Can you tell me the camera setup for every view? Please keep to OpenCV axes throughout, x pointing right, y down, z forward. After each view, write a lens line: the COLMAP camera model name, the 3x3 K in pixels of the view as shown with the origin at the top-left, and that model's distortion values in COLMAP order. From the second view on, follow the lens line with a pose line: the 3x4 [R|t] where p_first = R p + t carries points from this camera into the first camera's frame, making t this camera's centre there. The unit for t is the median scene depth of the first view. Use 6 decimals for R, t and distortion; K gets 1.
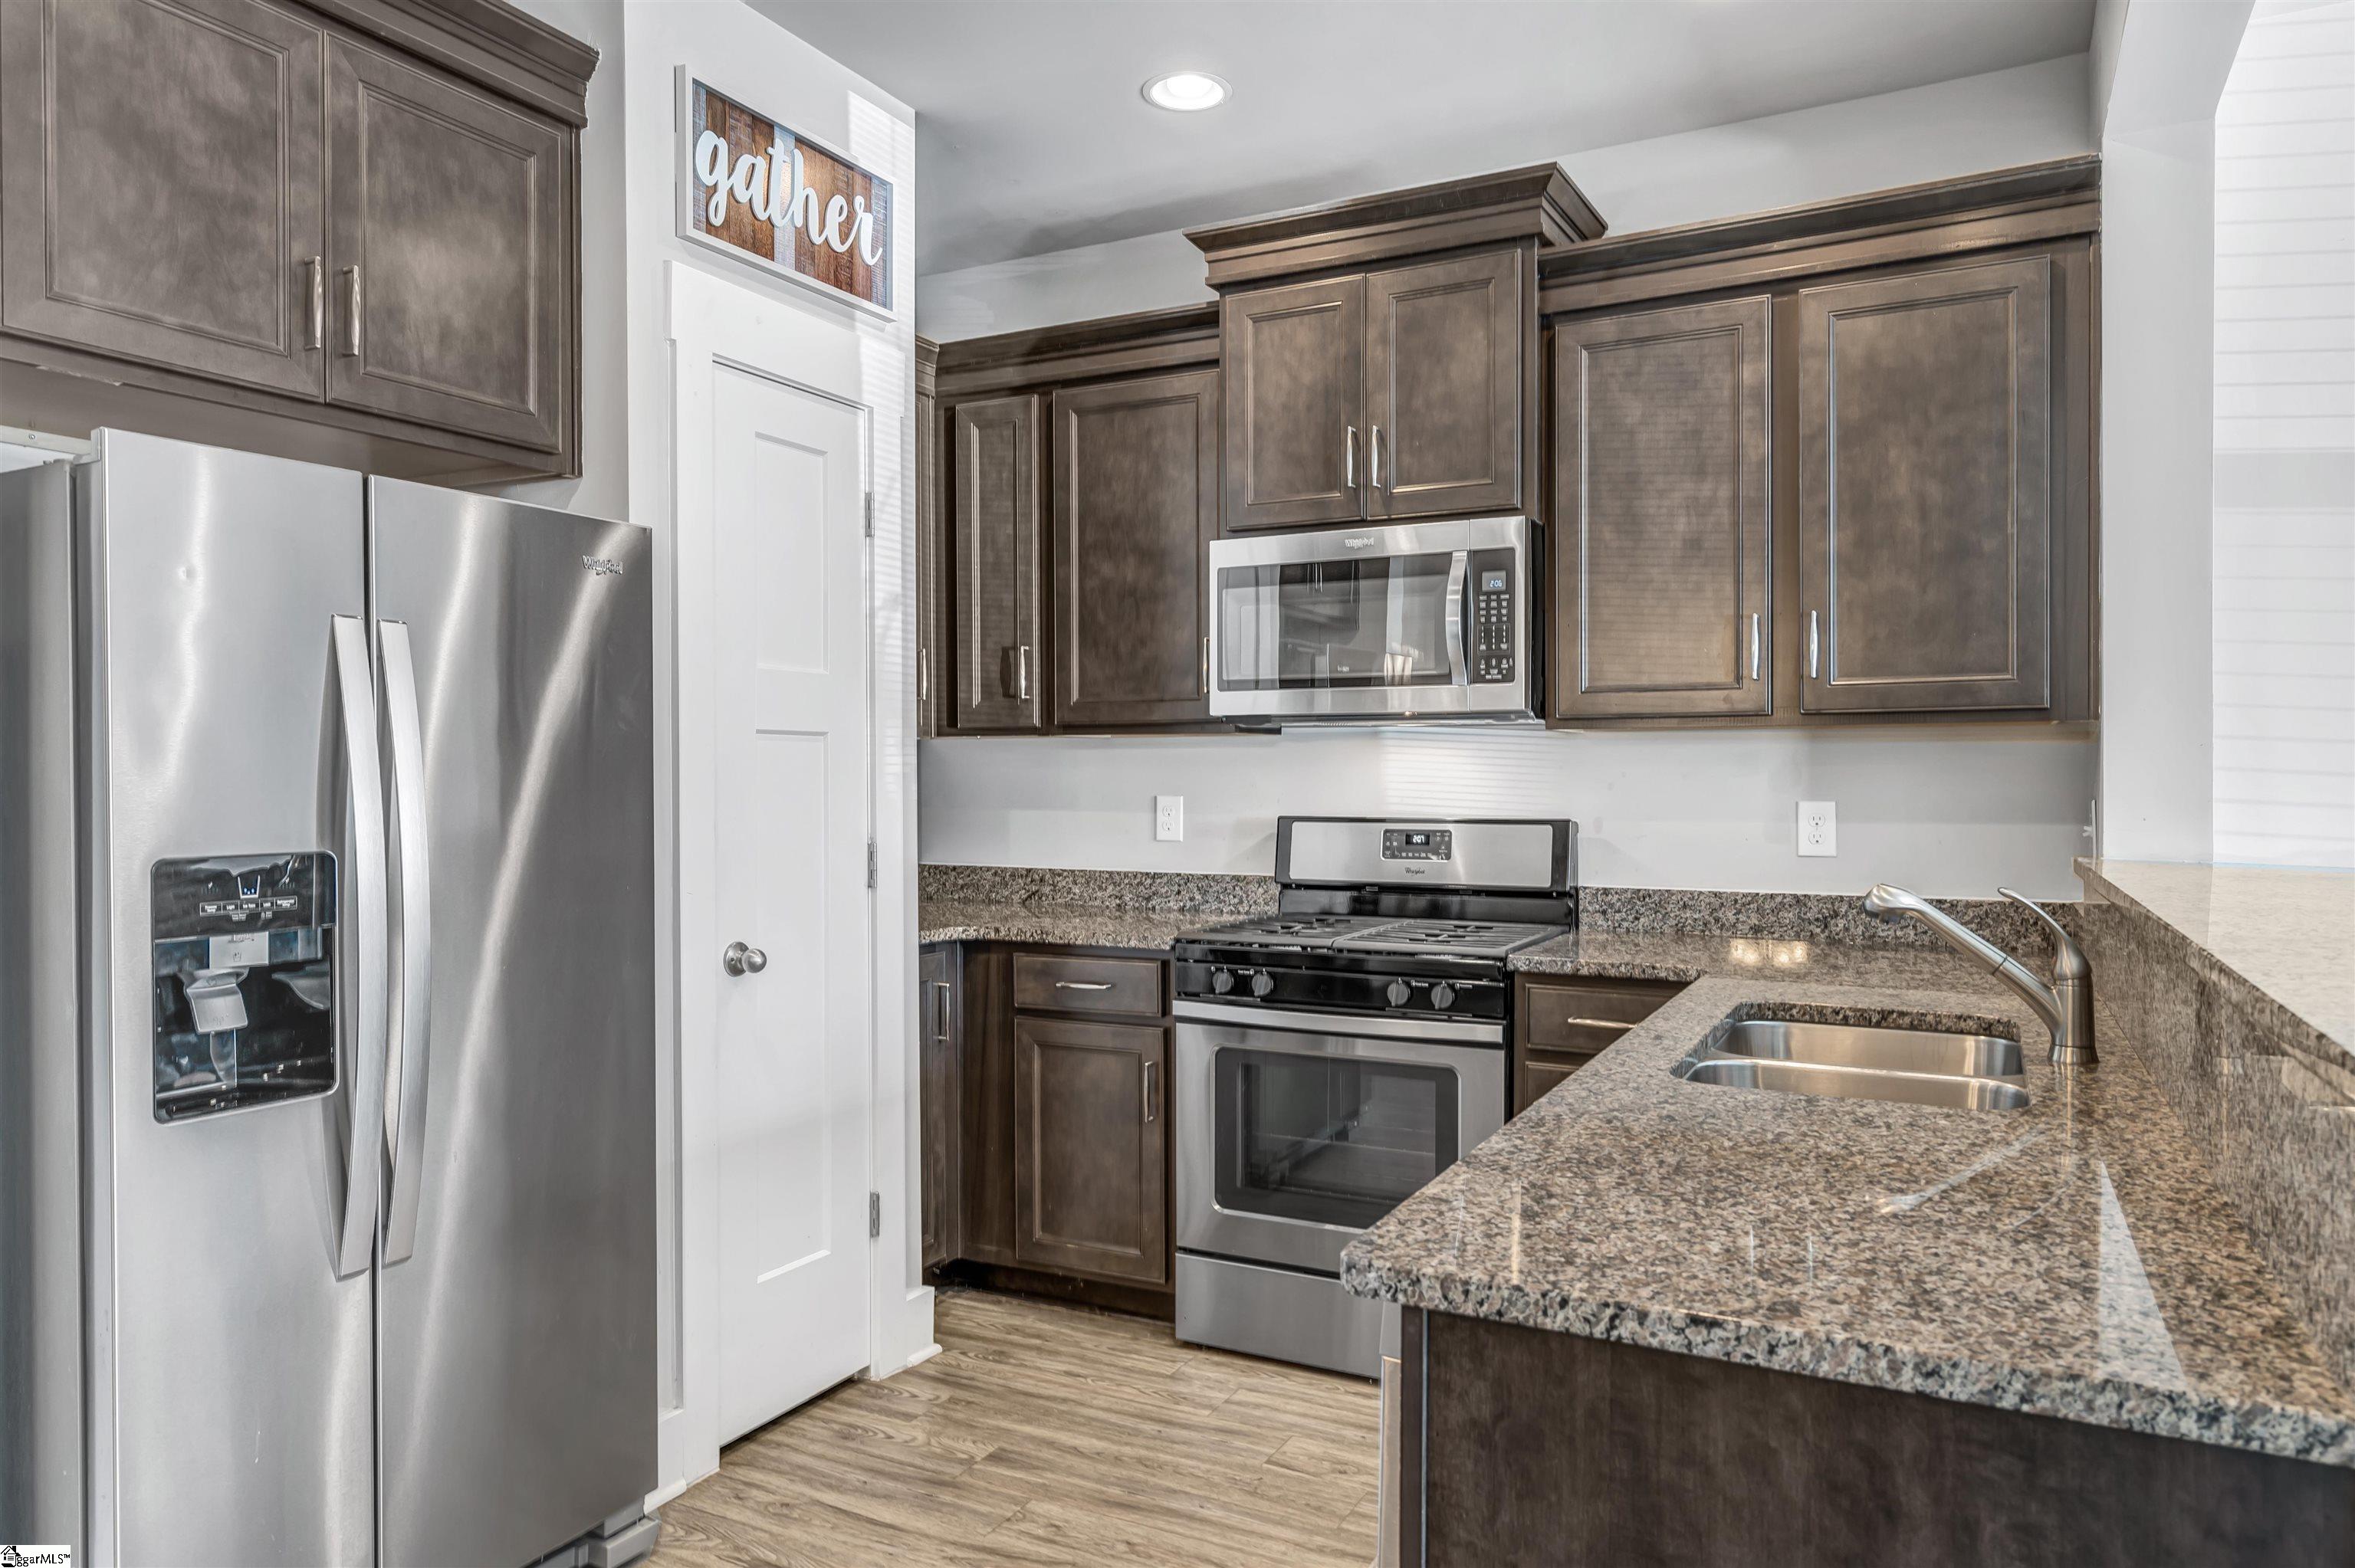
lens RADIAL K [[1529.0, 0, 1187.4], [0, 1529.0, 788.9], [0, 0, 1]] dist [0.008167, 0.003833]
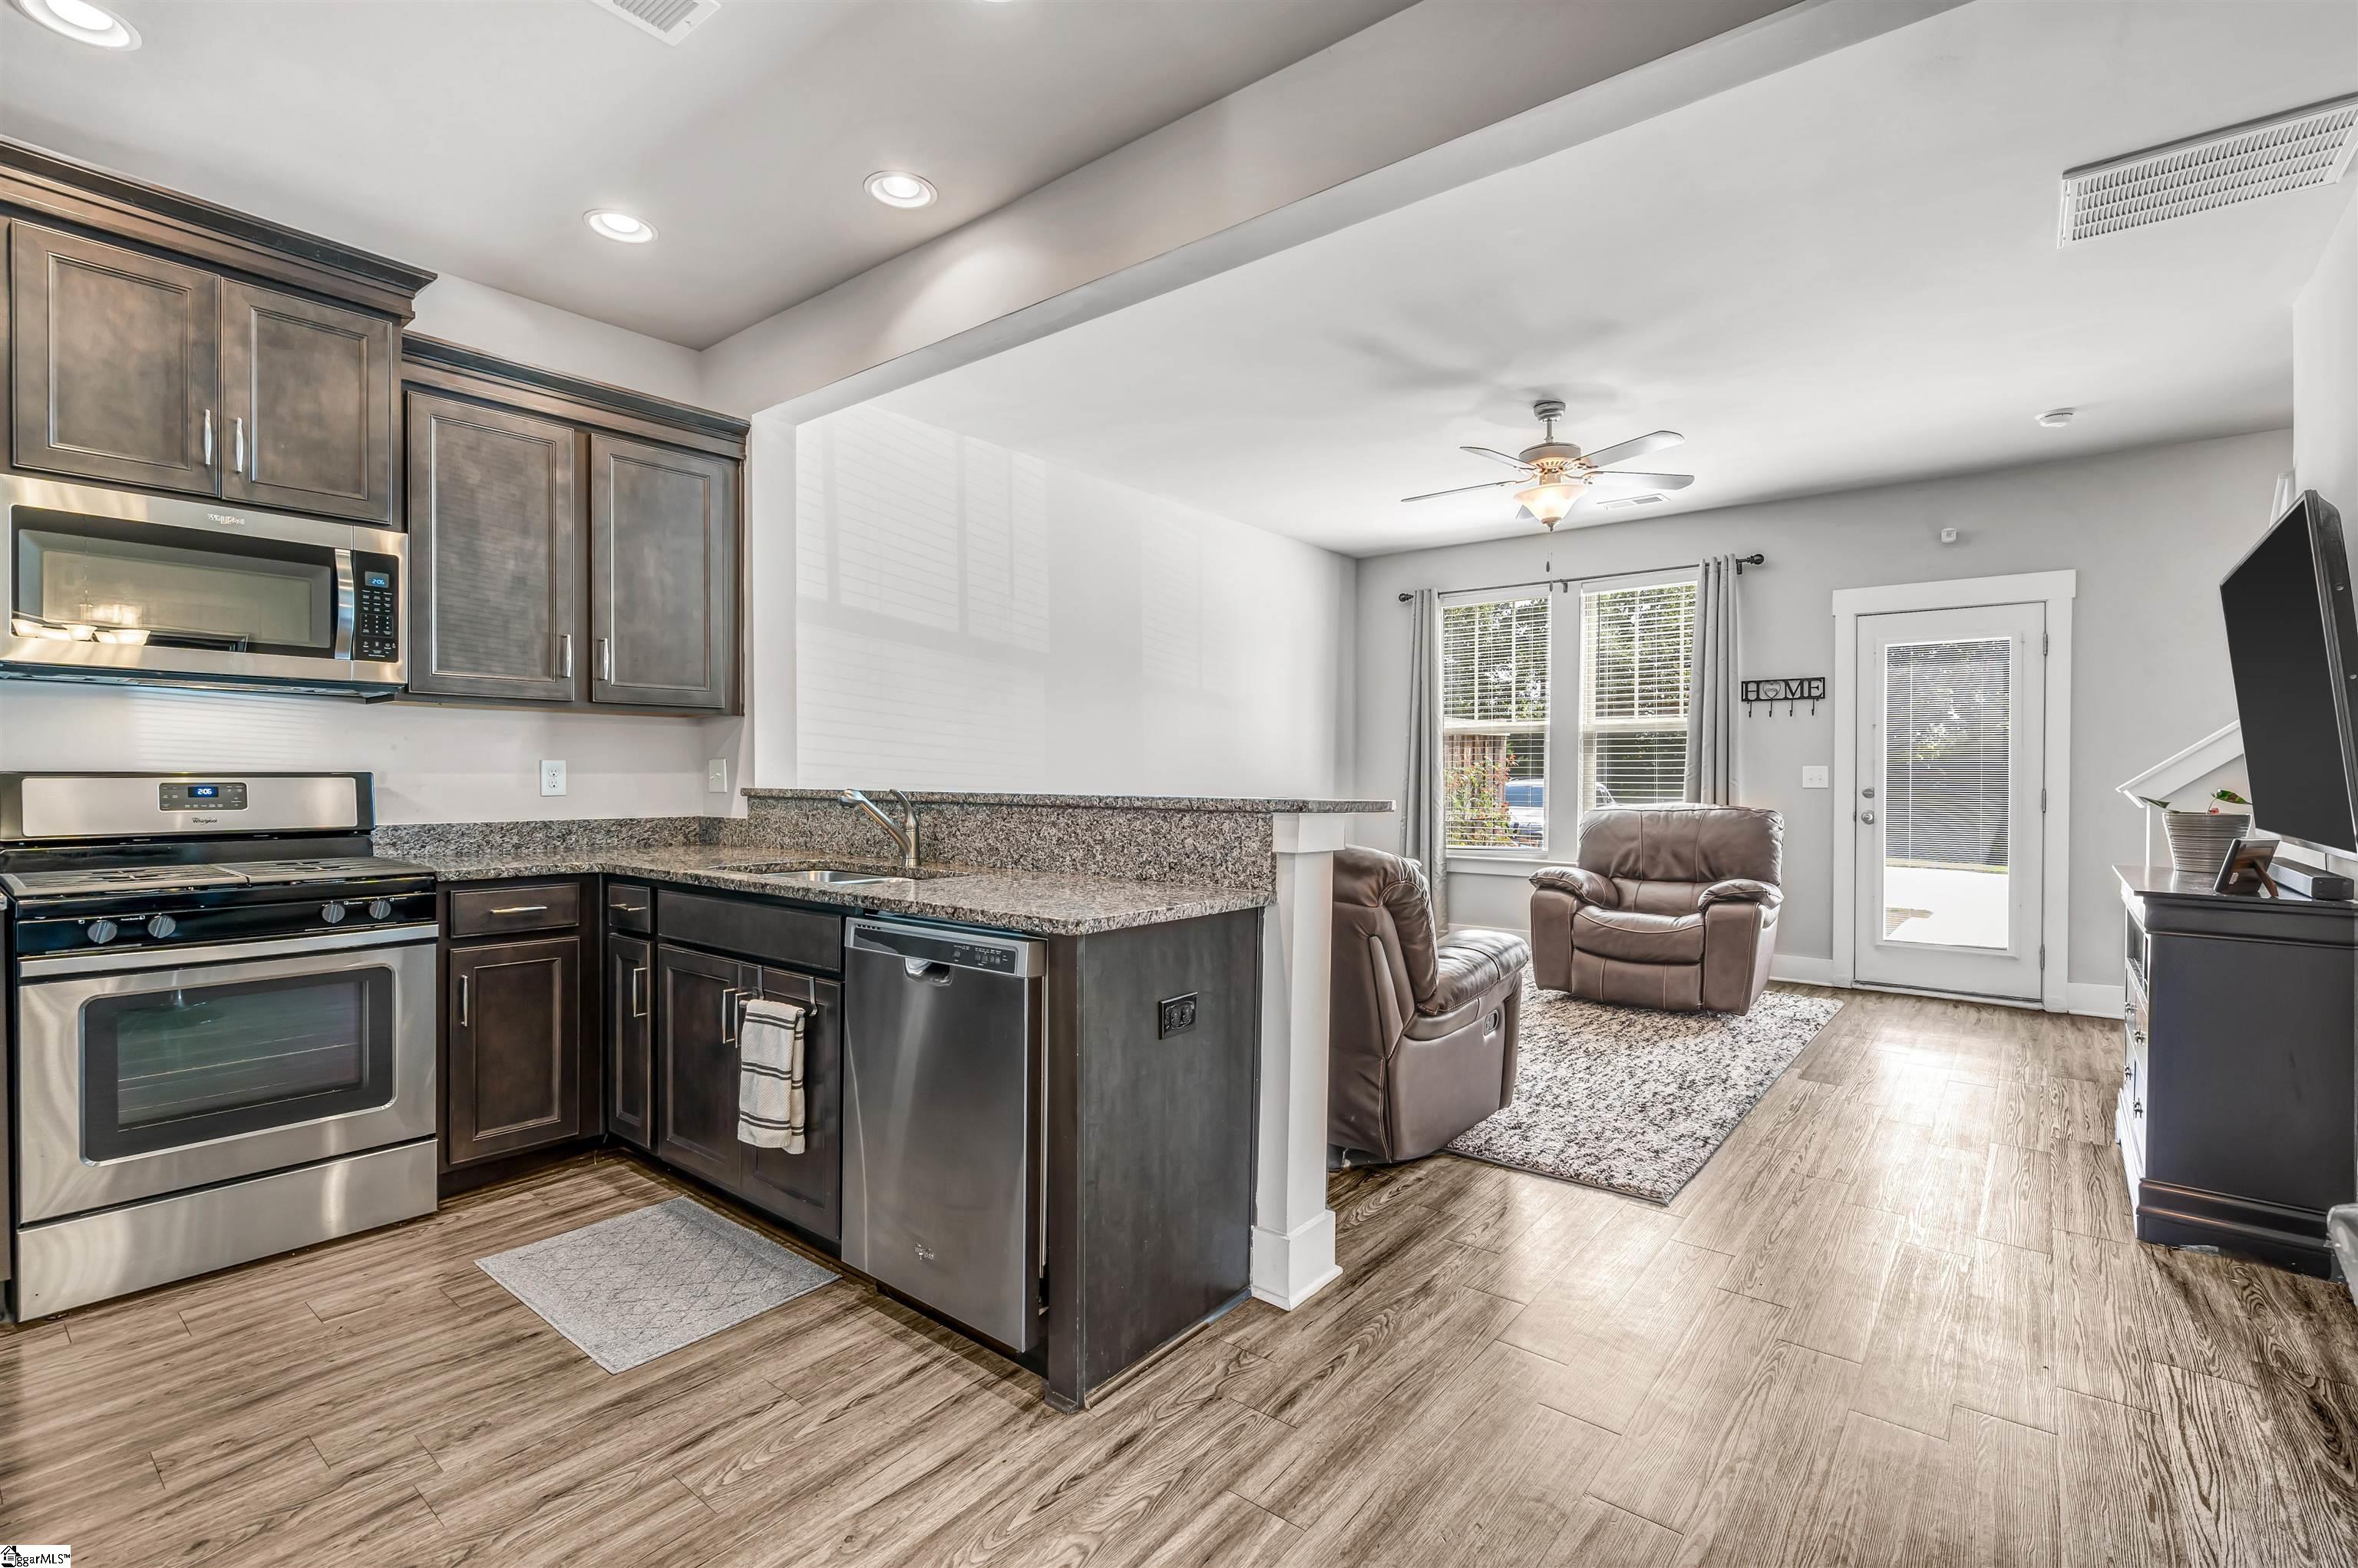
lens RADIAL K [[1064.9, 0, 1179.5], [0, 1064.9, 782.4], [0, 0, 1]] dist [-0.006819, 0.001214]
pose [[0.194643, -0.005762, 0.980857, -0.527465], [0.004826, 0.999976, 0.004916, 0.029783], [-0.980862, 0.003777, 0.194666, 0.184274]]
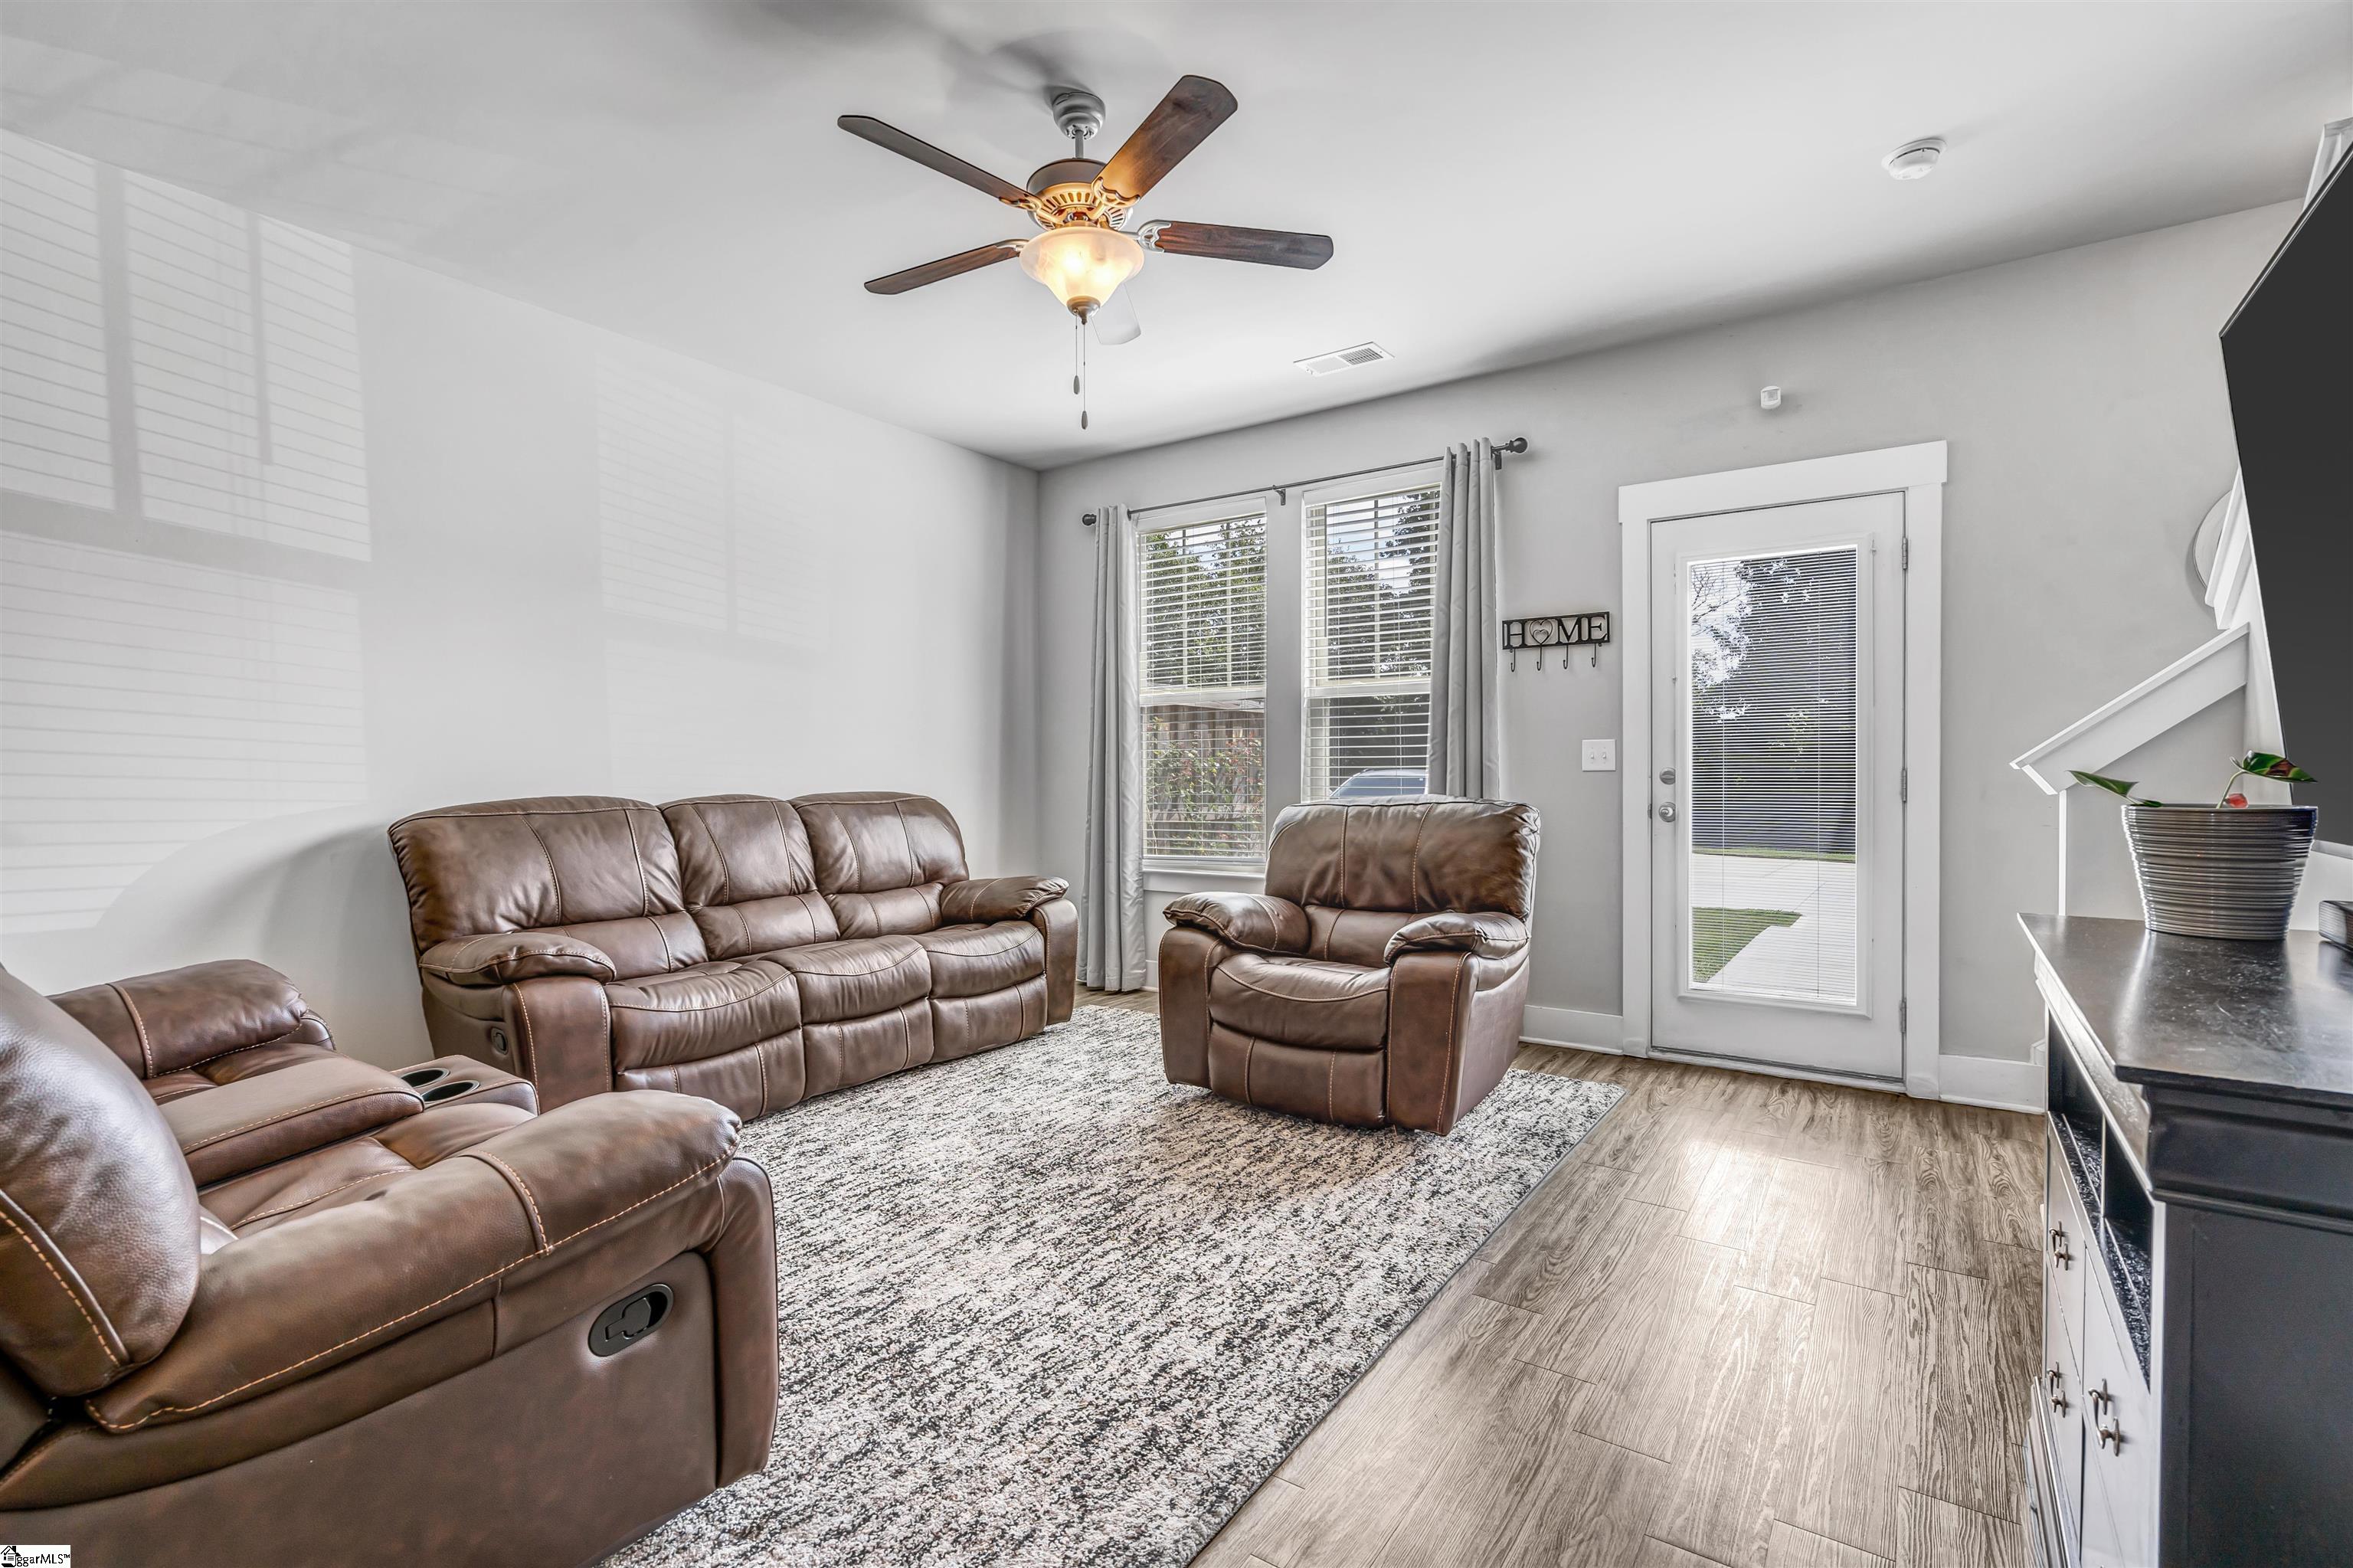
lens RADIAL K [[1062.7, 0, 1182.6], [0, 1062.7, 784.8], [0, 0, 1]] dist [-0.006819, 0.001214]
pose [[0.120724, -0.012517, 0.992607, 0.142484], [0.013357, 0.999850, 0.010984, 0.049472], [-0.992596, 0.011932, 0.120873, -0.187422]]
